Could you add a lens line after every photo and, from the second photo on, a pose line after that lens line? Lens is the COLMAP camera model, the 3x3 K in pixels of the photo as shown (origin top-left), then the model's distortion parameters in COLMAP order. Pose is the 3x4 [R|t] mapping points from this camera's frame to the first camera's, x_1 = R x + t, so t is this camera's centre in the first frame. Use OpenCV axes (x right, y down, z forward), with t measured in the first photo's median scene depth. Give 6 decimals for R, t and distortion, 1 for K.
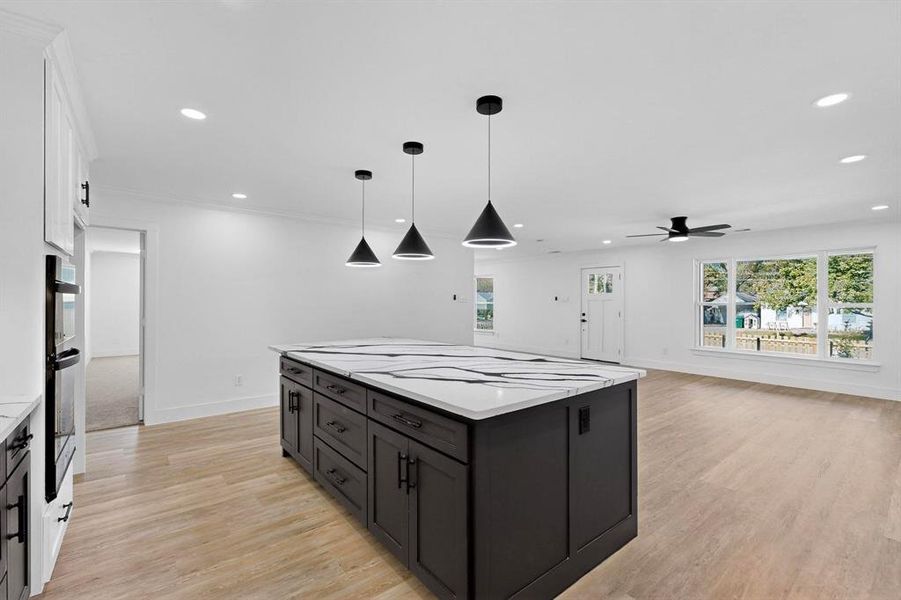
lens RADIAL K [[395.2, 0, 452.7], [0, 395.2, 303.2], [0, 0, 1]] dist [0.001886, 0.000358]
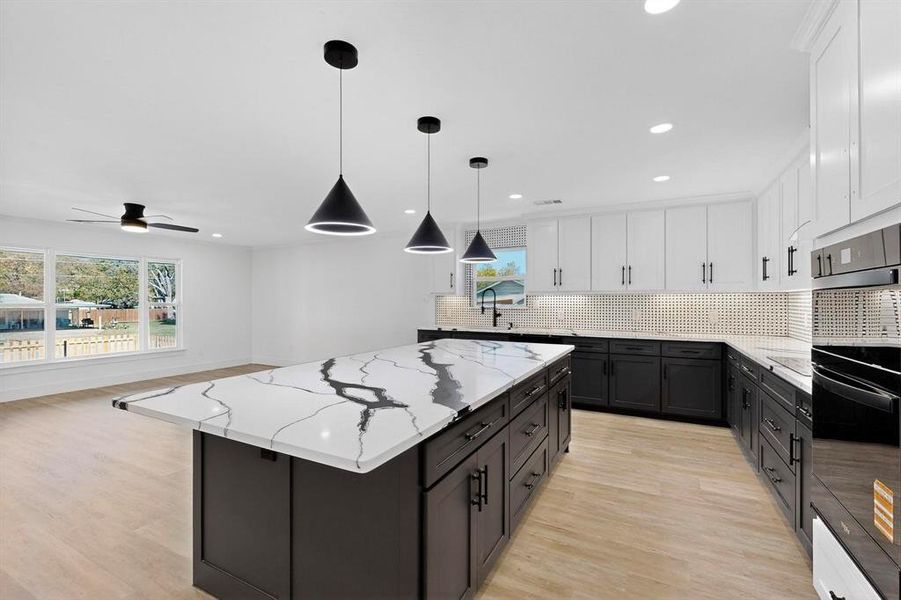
lens RADIAL K [[395.2, 0, 452.7], [0, 395.2, 303.2], [0, 0, 1]] dist [0.001886, 0.000358]
pose [[-0.400740, -0.010384, 0.916133, -0.458941], [0.008275, 0.999854, 0.014952, -0.007705], [-0.916154, 0.013573, -0.400596, 0.649693]]
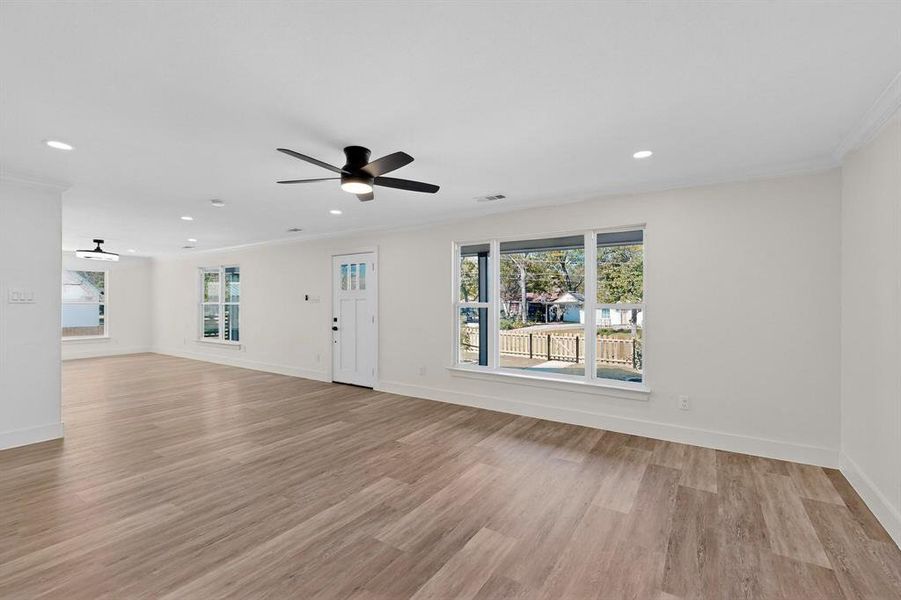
lens RADIAL K [[398.8, 0, 450.5], [0, 398.8, 300.0], [0, 0, 1]] dist [-0.001368, -0.000108]
pose [[0.953081, -0.001725, 0.302711, 0.488827], [0.004404, 0.999957, -0.008169, -0.000234], [-0.302684, 0.009119, 0.953047, 0.397853]]
